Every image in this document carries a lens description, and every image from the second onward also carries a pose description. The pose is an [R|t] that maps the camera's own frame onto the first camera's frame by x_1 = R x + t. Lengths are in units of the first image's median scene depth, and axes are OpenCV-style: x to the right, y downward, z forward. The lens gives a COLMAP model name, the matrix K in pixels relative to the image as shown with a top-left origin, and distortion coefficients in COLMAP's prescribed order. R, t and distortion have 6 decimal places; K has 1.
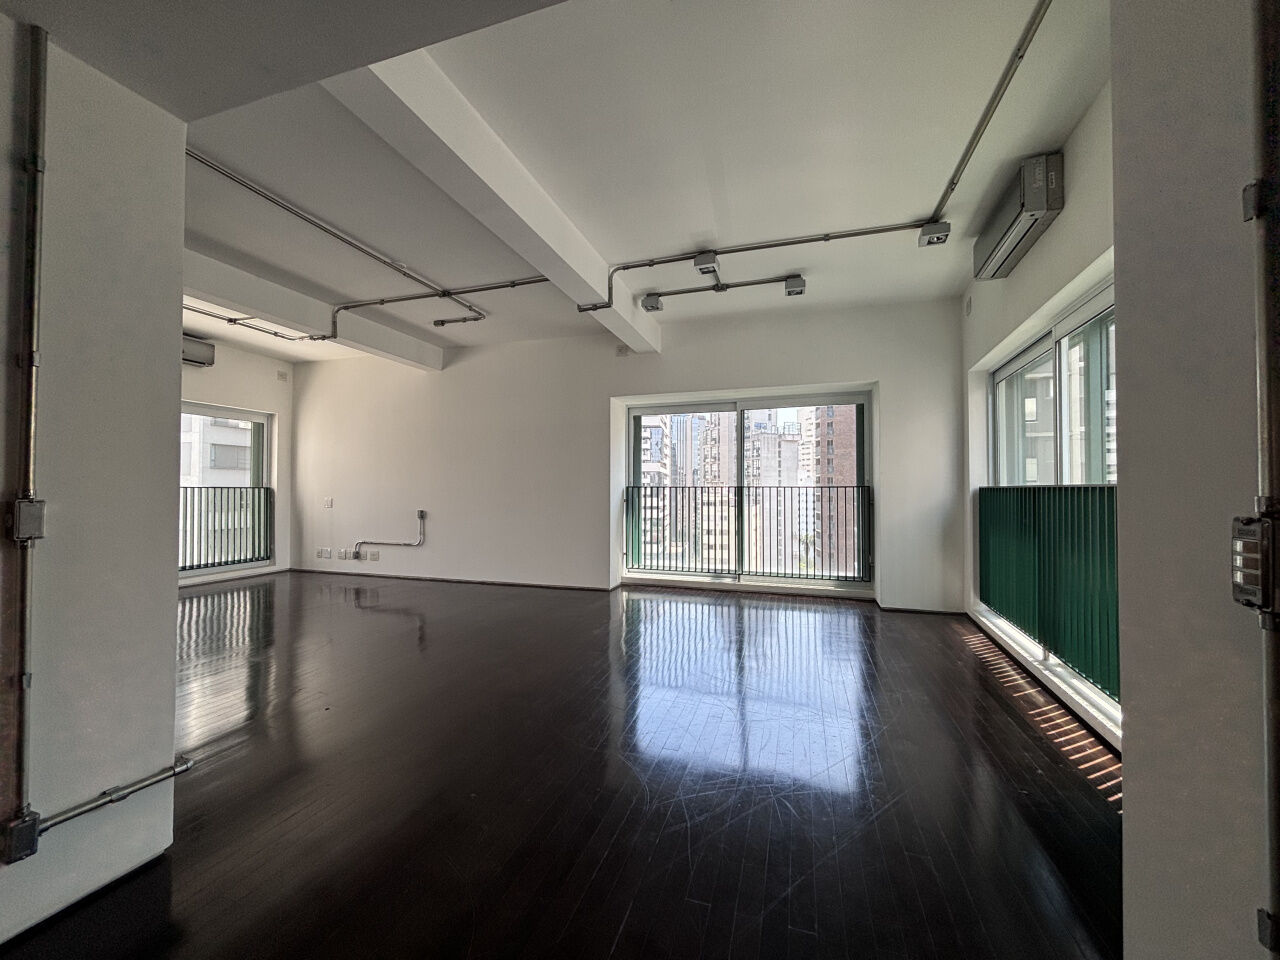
lens RADIAL K [[512.3, 0, 634.7], [0, 512.3, 484.6], [0, 0, 1]] dist [0.021699, -0.000032]
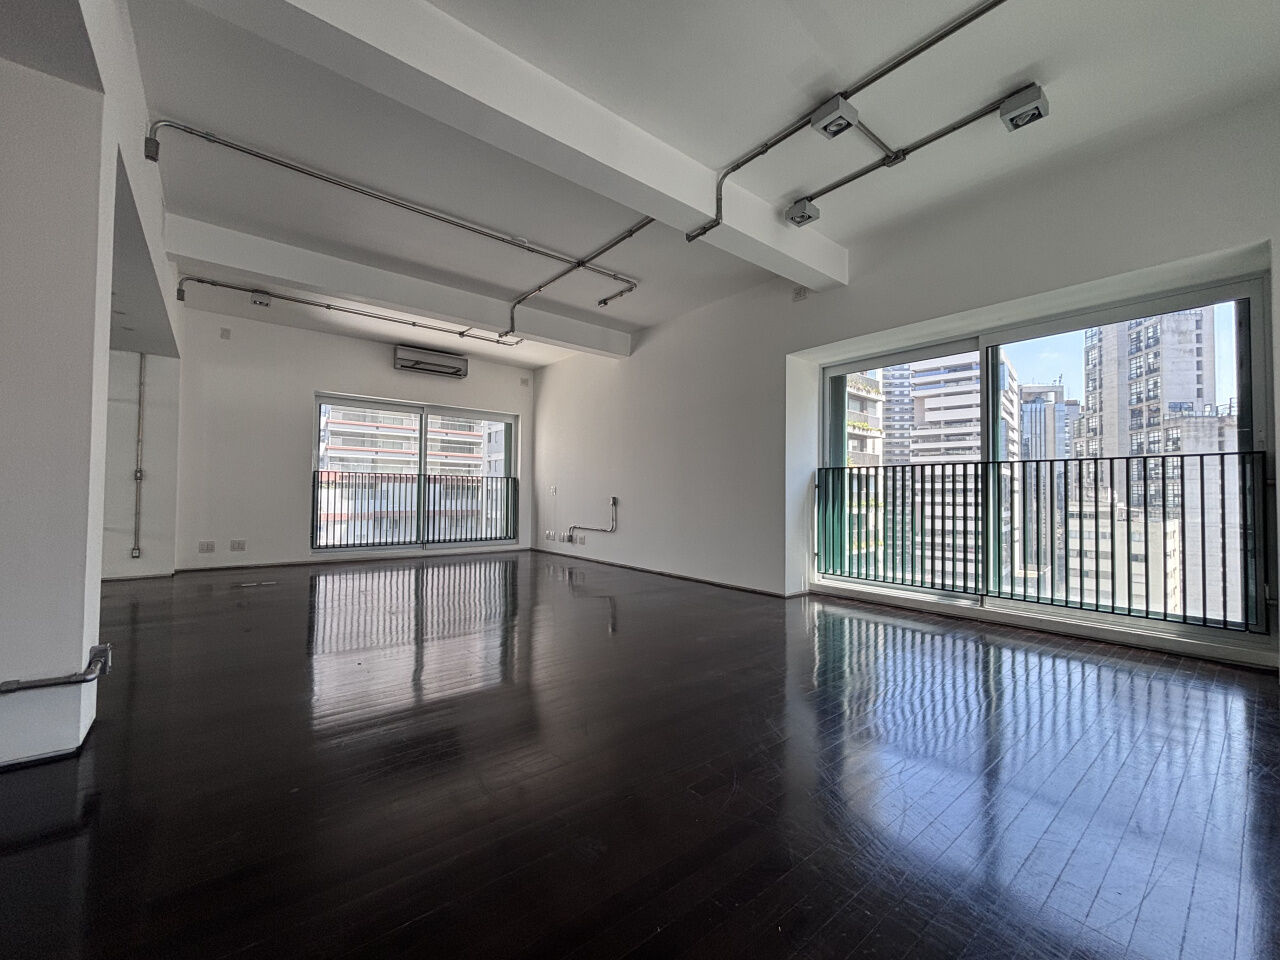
lens RADIAL K [[518.5, 0, 634.0], [0, 518.5, 480.1], [0, 0, 1]] dist [-0.000137, 0.000016]
pose [[0.837480, -0.008595, -0.546400, 0.190326], [-0.002980, 0.999790, -0.020293, 0.041679], [0.546459, 0.018623, 0.837279, 0.193783]]
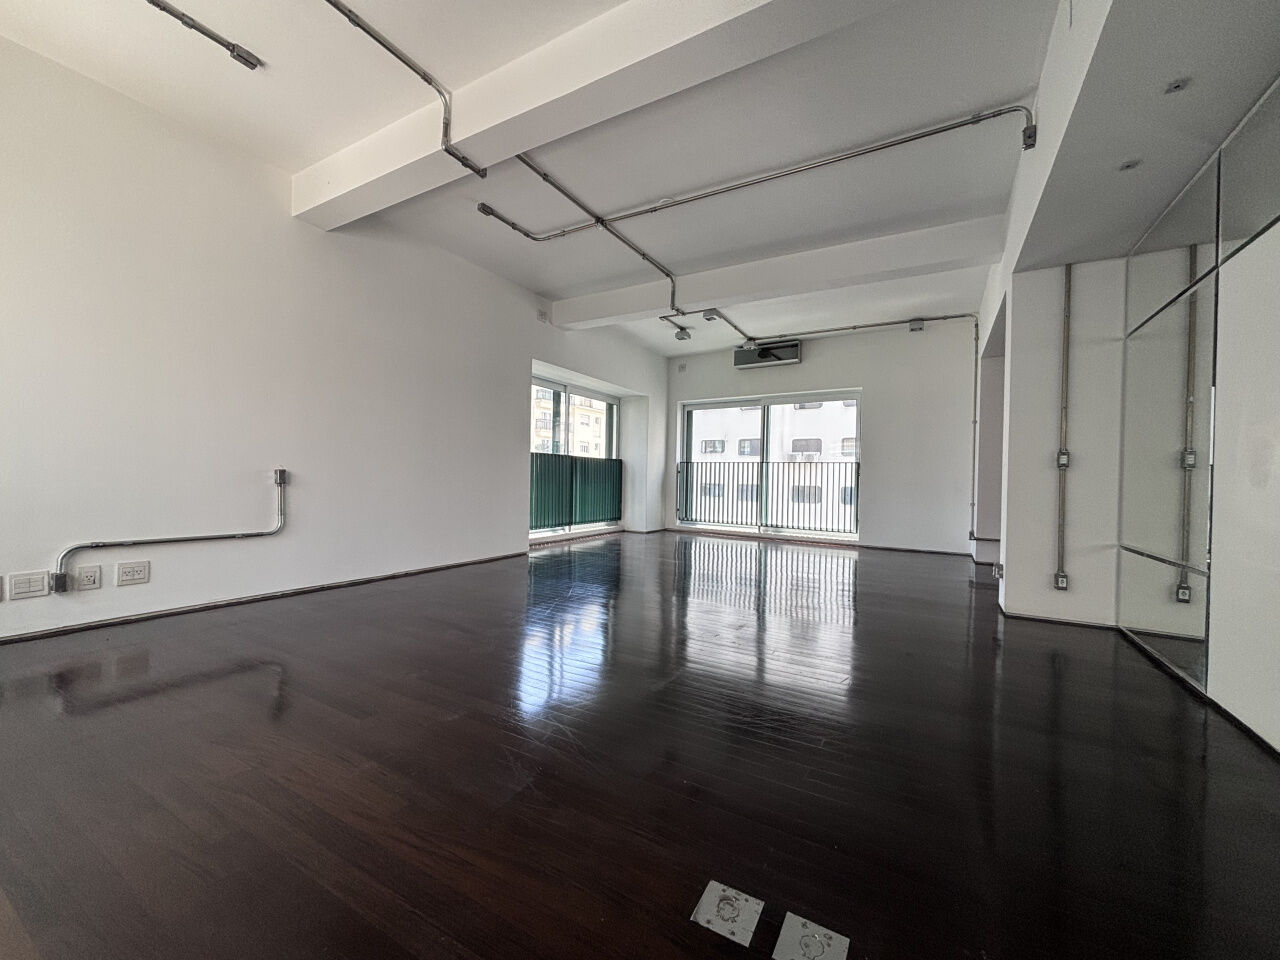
lens RADIAL K [[518.5, 0, 634.0], [0, 518.5, 480.1], [0, 0, 1]] dist [-0.000137, 0.000016]
pose [[0.211342, -0.002075, 0.977410, -0.968904], [-0.036916, 0.999267, 0.010103, 0.046816], [-0.976715, -0.038217, 0.211110, 0.583400]]
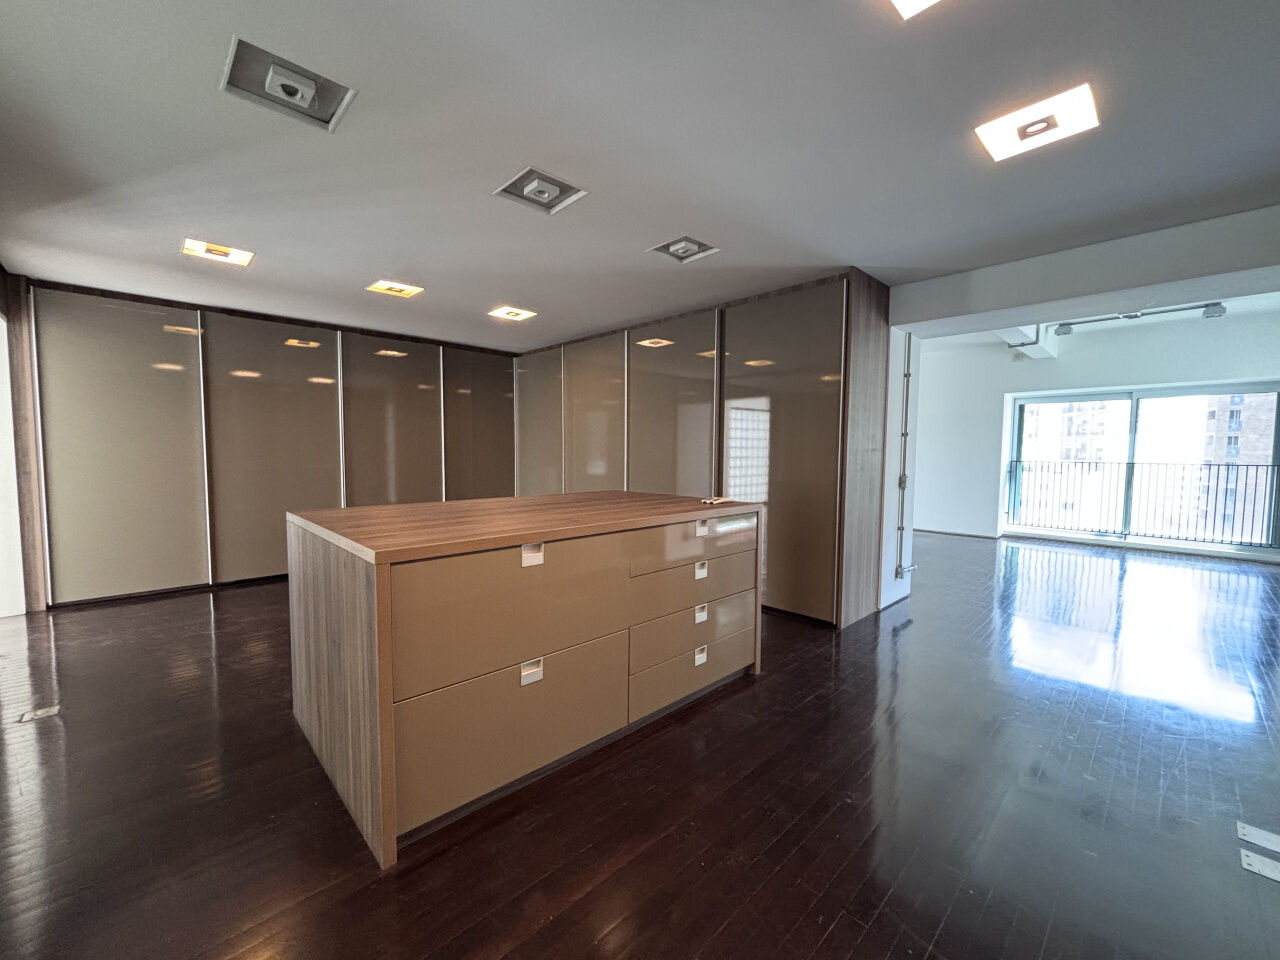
lens RADIAL K [[513.1, 0, 630.9], [0, 513.1, 483.2], [0, 0, 1]] dist [-0.001675, 0.000053]
pose [[0.877779, 0.034665, -0.477811, -0.249273], [0.002120, 0.997088, 0.076232, -0.042245], [0.479062, -0.067927, 0.875149, -0.619502]]
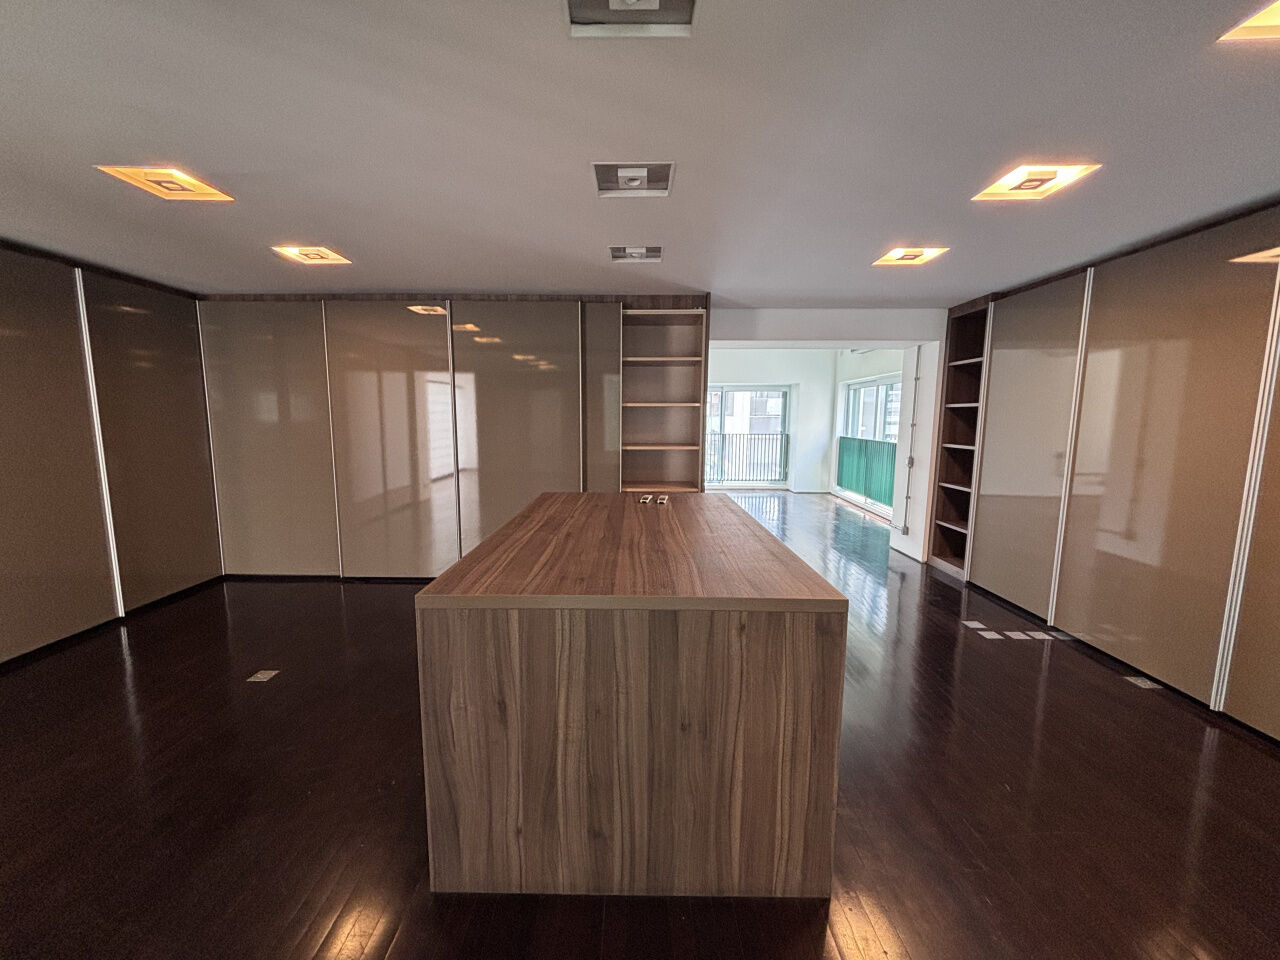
lens RADIAL K [[513.1, 0, 630.9], [0, 513.1, 483.2], [0, 0, 1]] dist [-0.001675, 0.000053]
pose [[0.954003, -0.038302, 0.297341, -0.666103], [-0.004541, 0.989845, 0.142077, -0.080475], [-0.299763, -0.136892, 0.944141, -0.663093]]
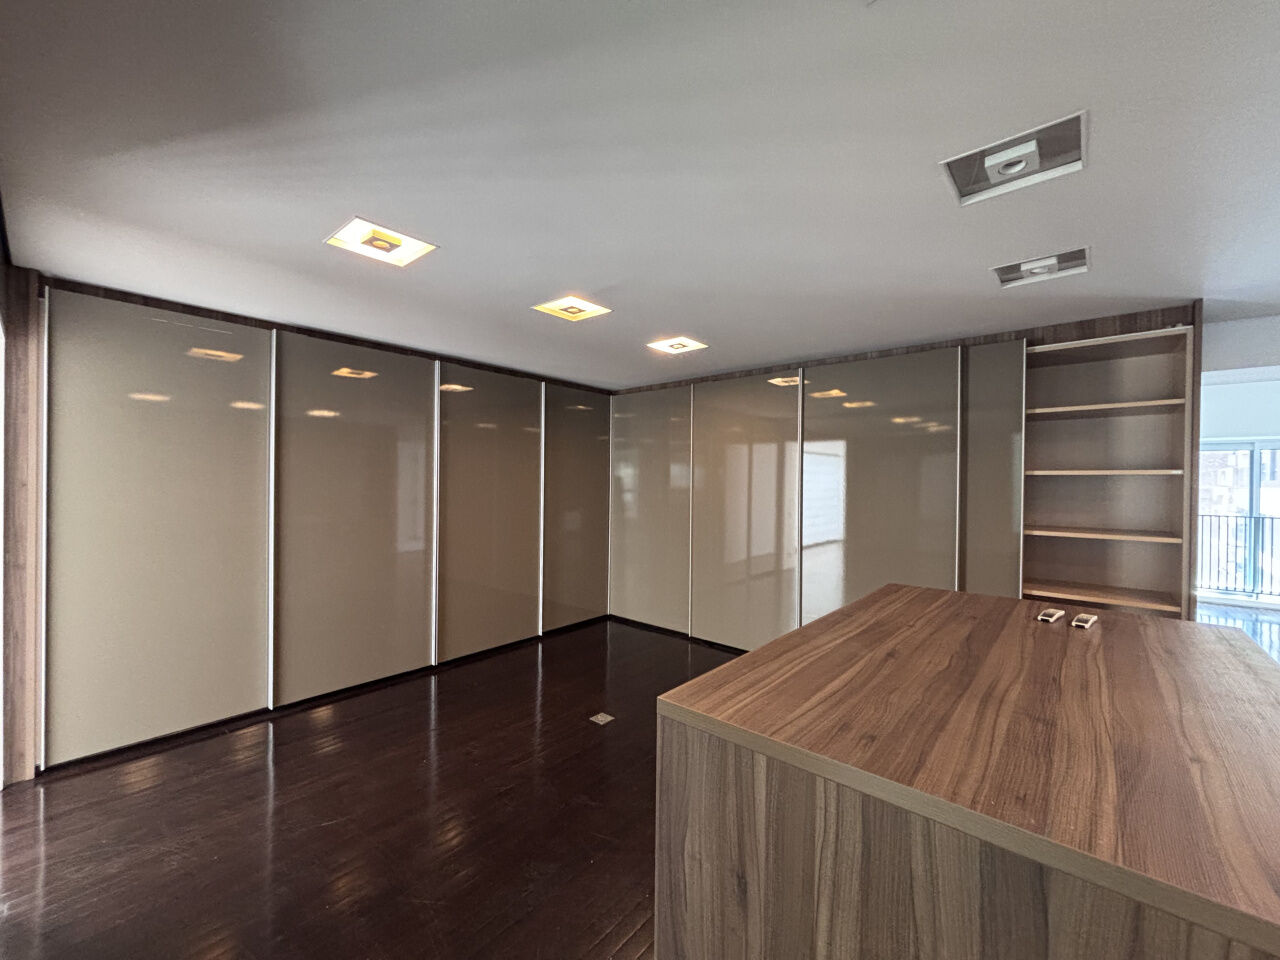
lens RADIAL K [[513.1, 0, 630.9], [0, 513.1, 483.2], [0, 0, 1]] dist [-0.001675, 0.000053]
pose [[0.916572, 0.007727, -0.399795, -0.615380], [-0.002137, 0.999894, 0.014426, -0.084233], [0.399864, -0.012368, 0.916491, -0.601331]]
